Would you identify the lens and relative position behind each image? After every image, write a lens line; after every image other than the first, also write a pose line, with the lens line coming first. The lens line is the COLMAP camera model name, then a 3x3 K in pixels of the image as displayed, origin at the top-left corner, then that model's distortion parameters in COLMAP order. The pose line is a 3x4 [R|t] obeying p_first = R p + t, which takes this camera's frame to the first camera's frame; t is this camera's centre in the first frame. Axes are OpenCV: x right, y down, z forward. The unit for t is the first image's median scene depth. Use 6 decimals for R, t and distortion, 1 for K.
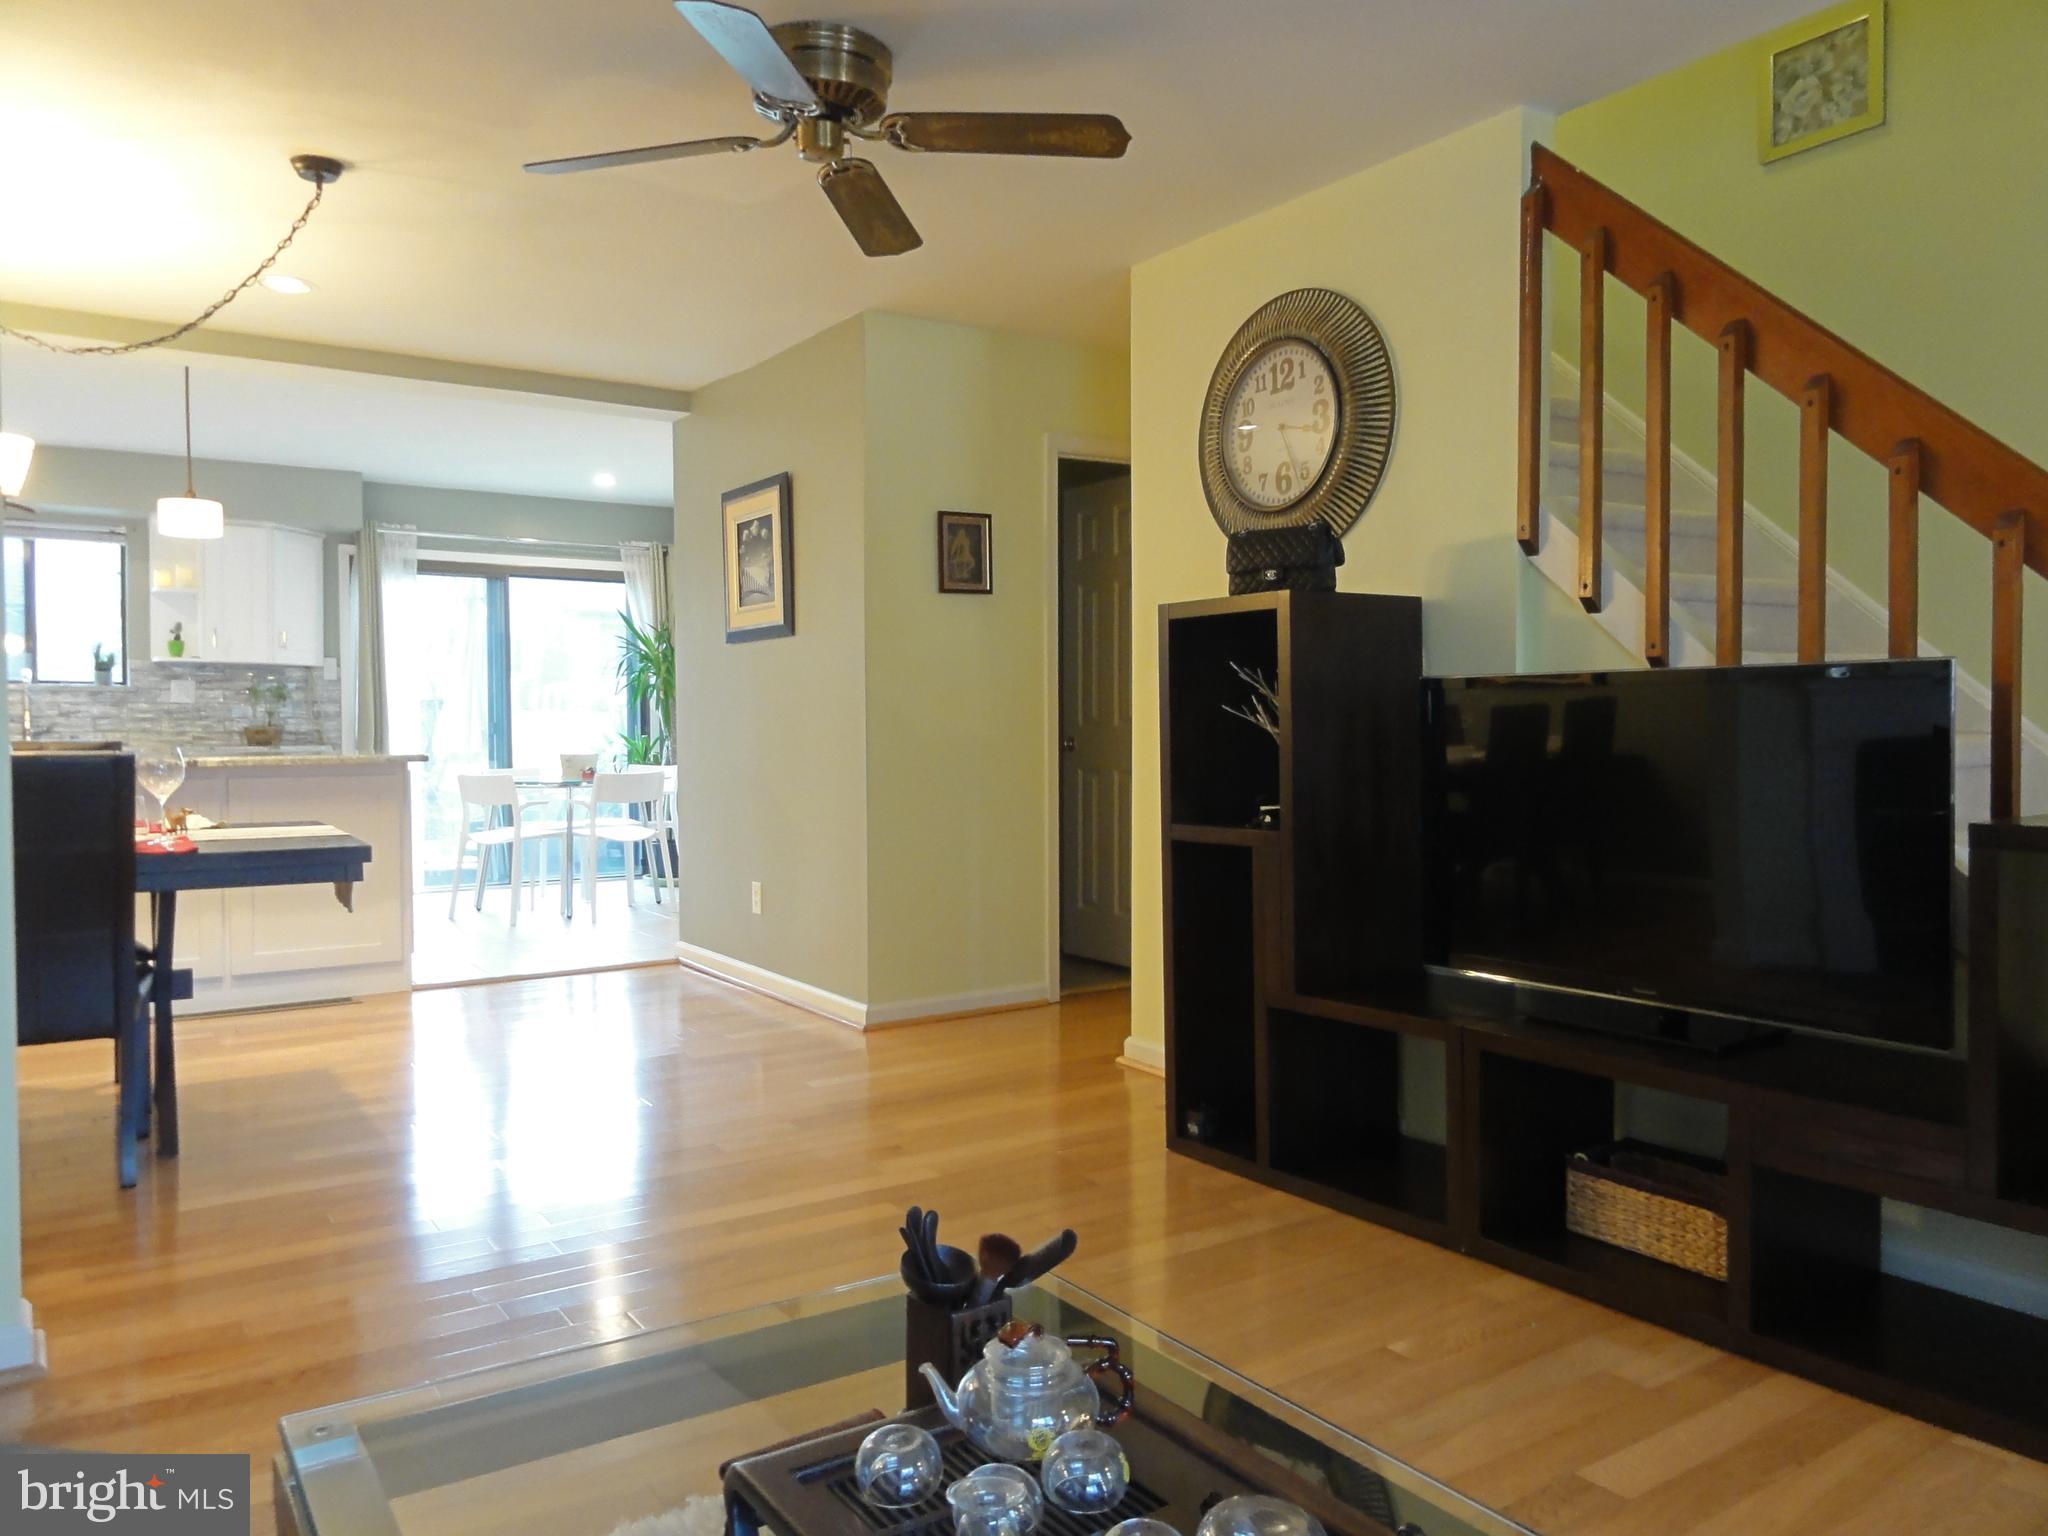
lens RADIAL K [[1445.4, 0, 1024.7], [0, 1445.4, 766.5], [0, 0, 1]] dist [-0.002085, 0.003881]
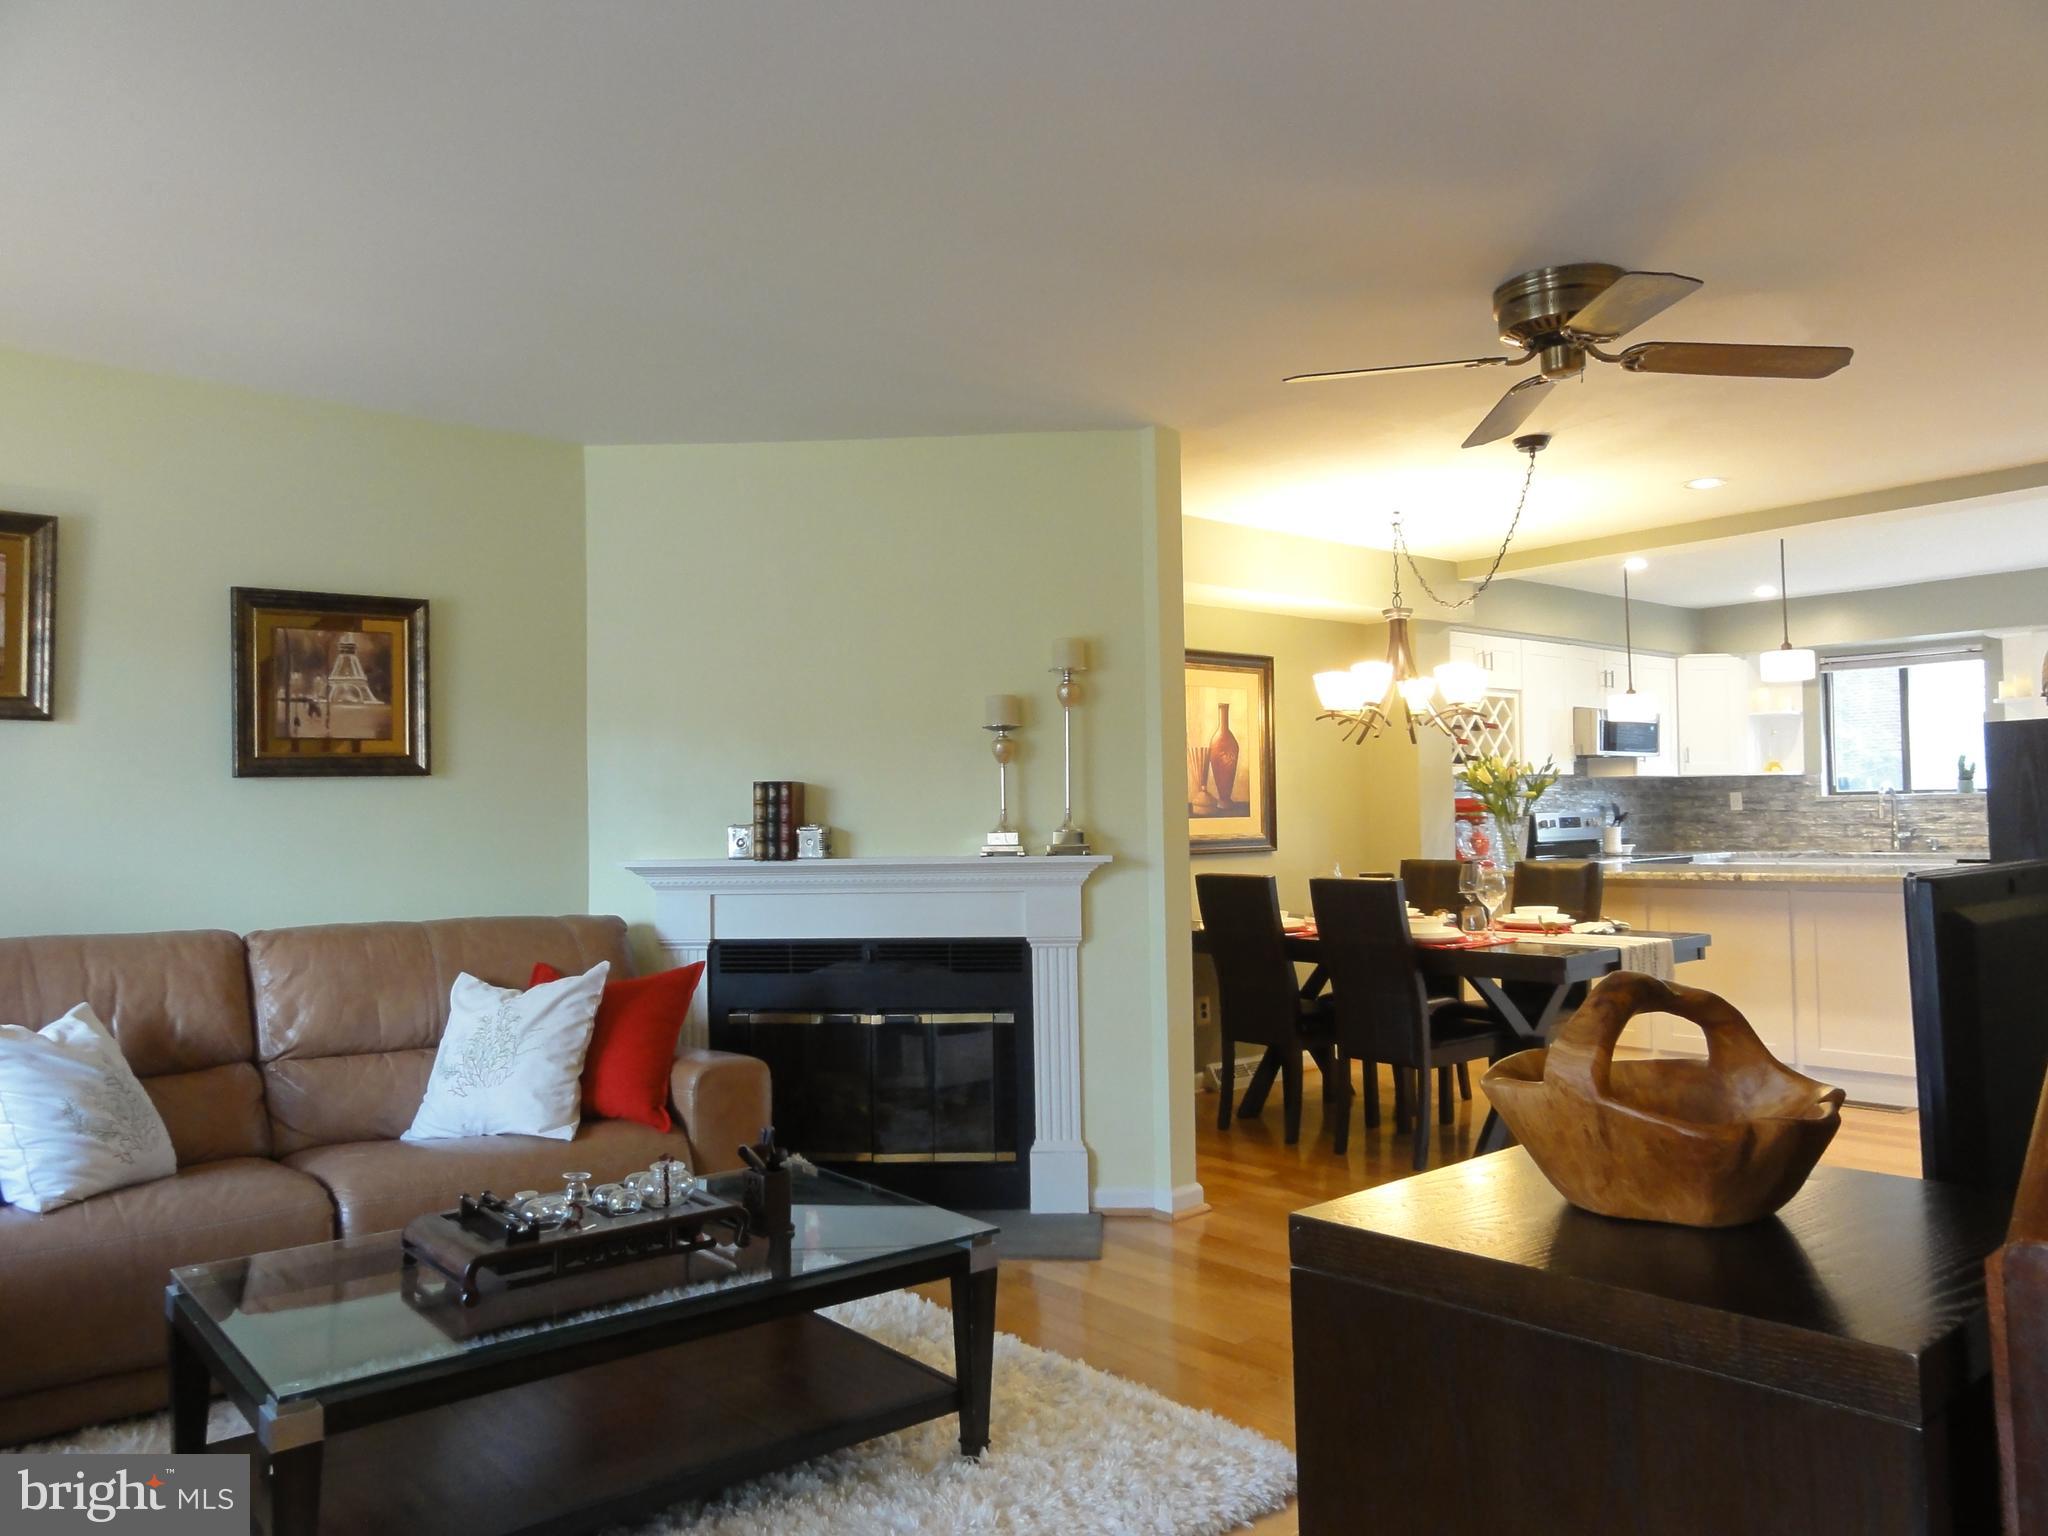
lens RADIAL K [[1445.4, 0, 1017.3], [0, 1445.4, 770.7], [0, 0, 1]] dist [-0.002085, 0.003881]
pose [[0.106818, -0.034043, -0.993696, 0.354221], [-0.010226, 0.999323, -0.035335, -0.026898], [0.994226, 0.013936, 0.106398, 0.175414]]
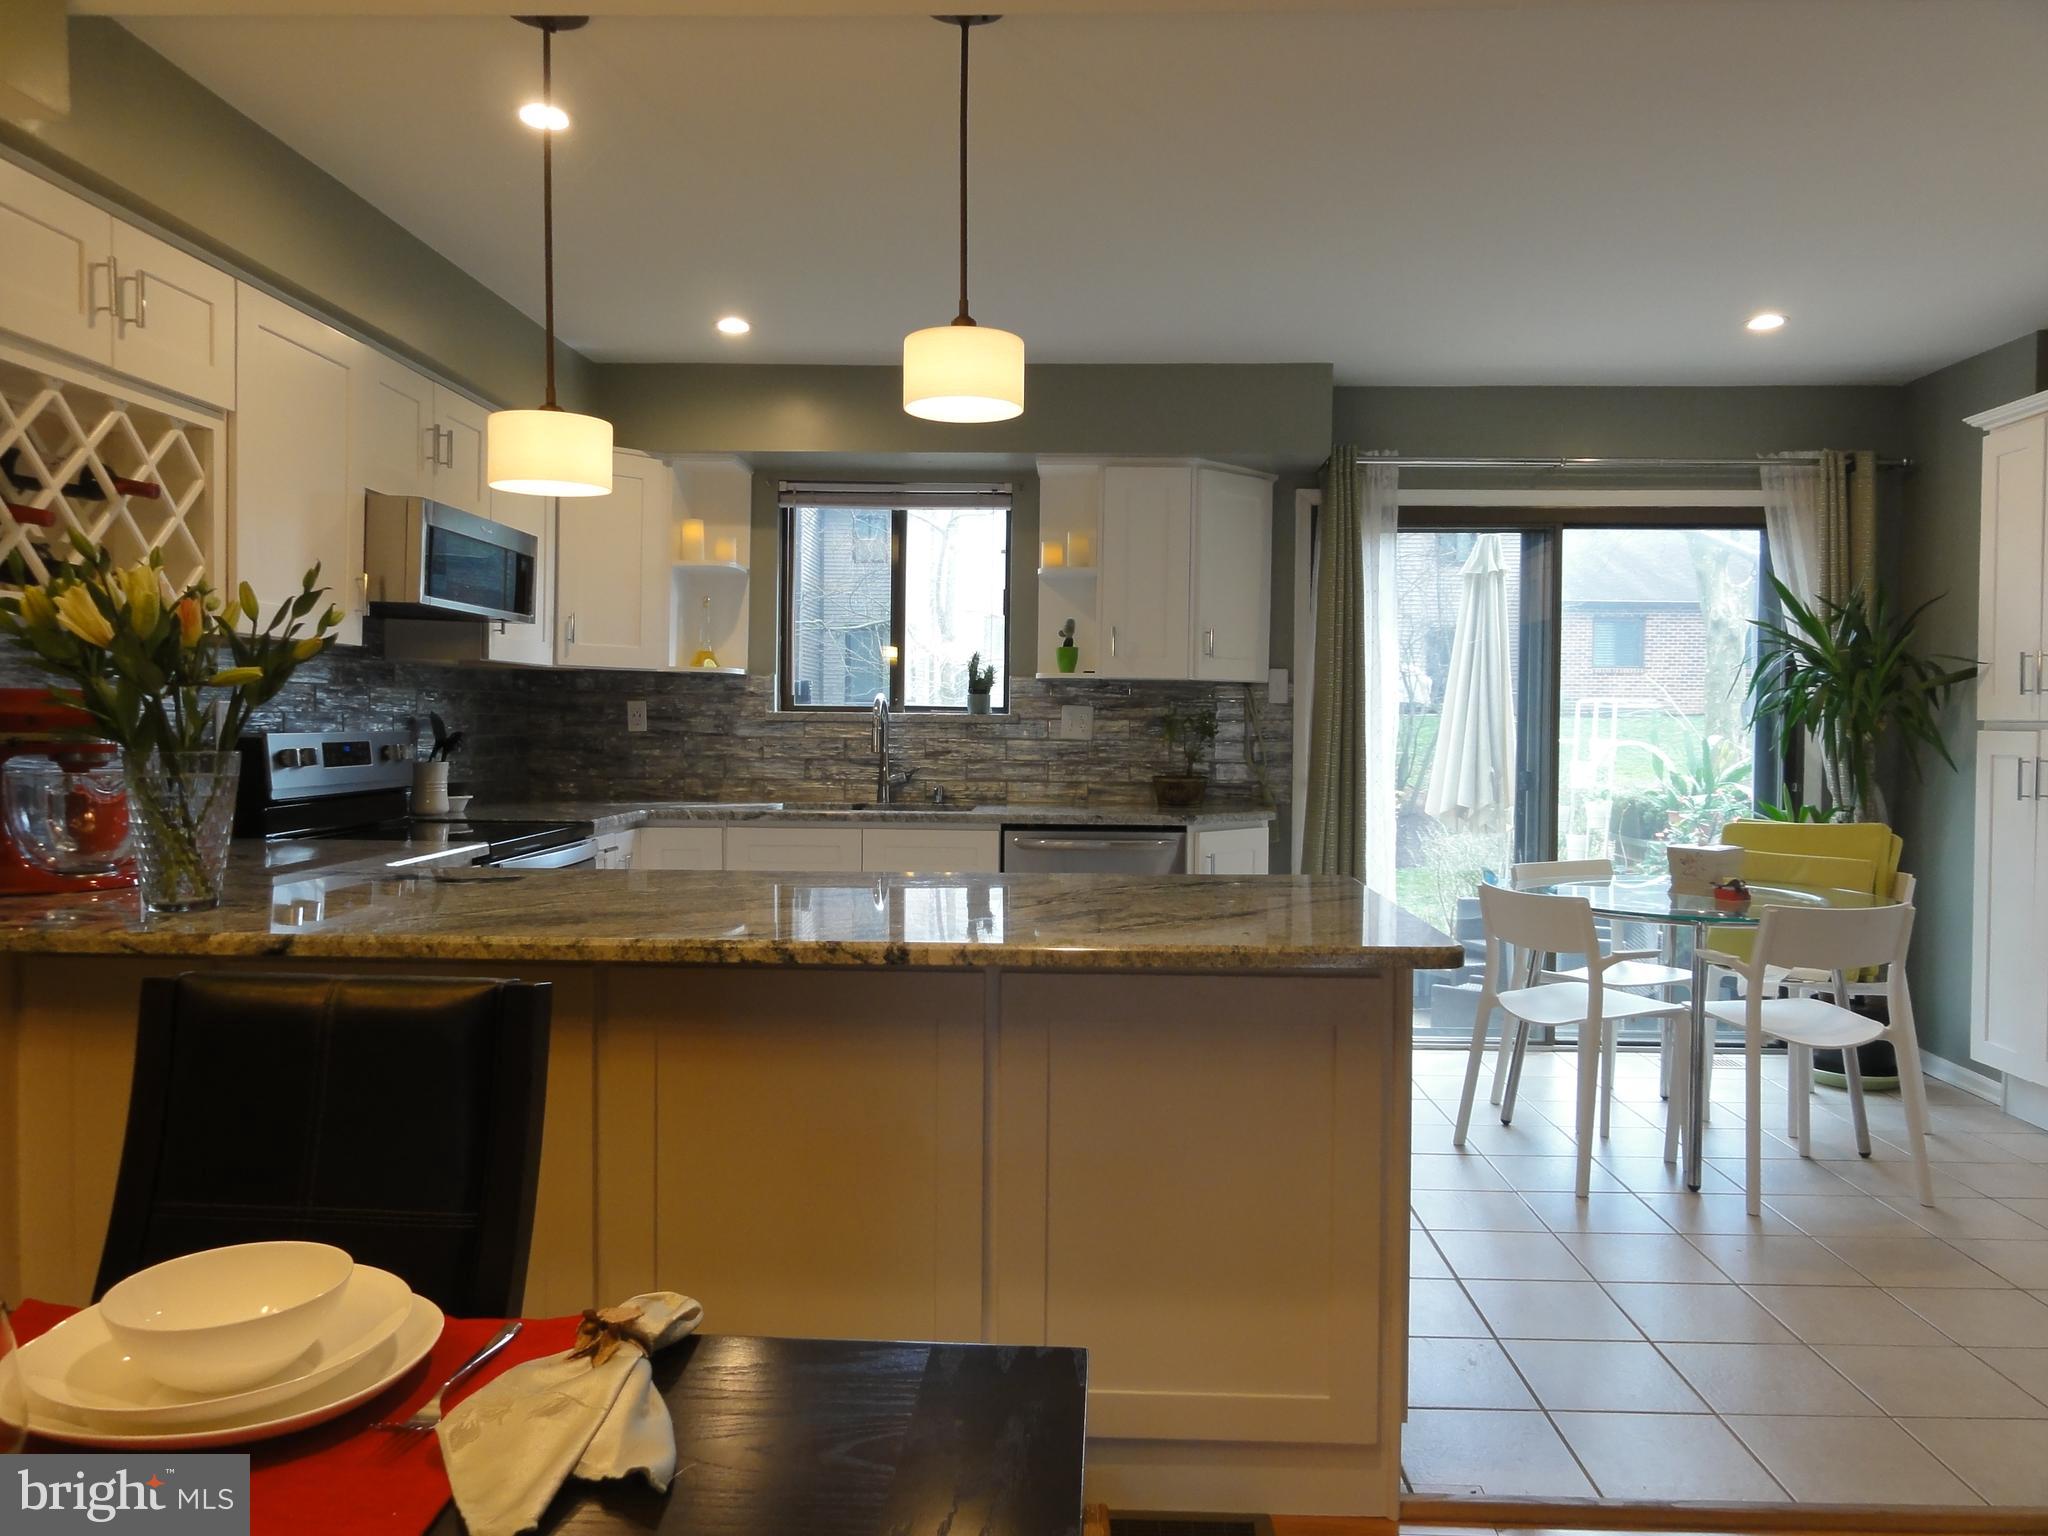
lens RADIAL K [[1445.4, 0, 1023.5], [0, 1445.4, 764.1], [0, 0, 1]] dist [-0.002085, 0.003881]
pose [[0.800214, 0.027487, -0.599084, -0.198214], [-0.027776, 0.999576, 0.008761, -0.037807], [0.599071, 0.009629, 0.800638, 0.446207]]
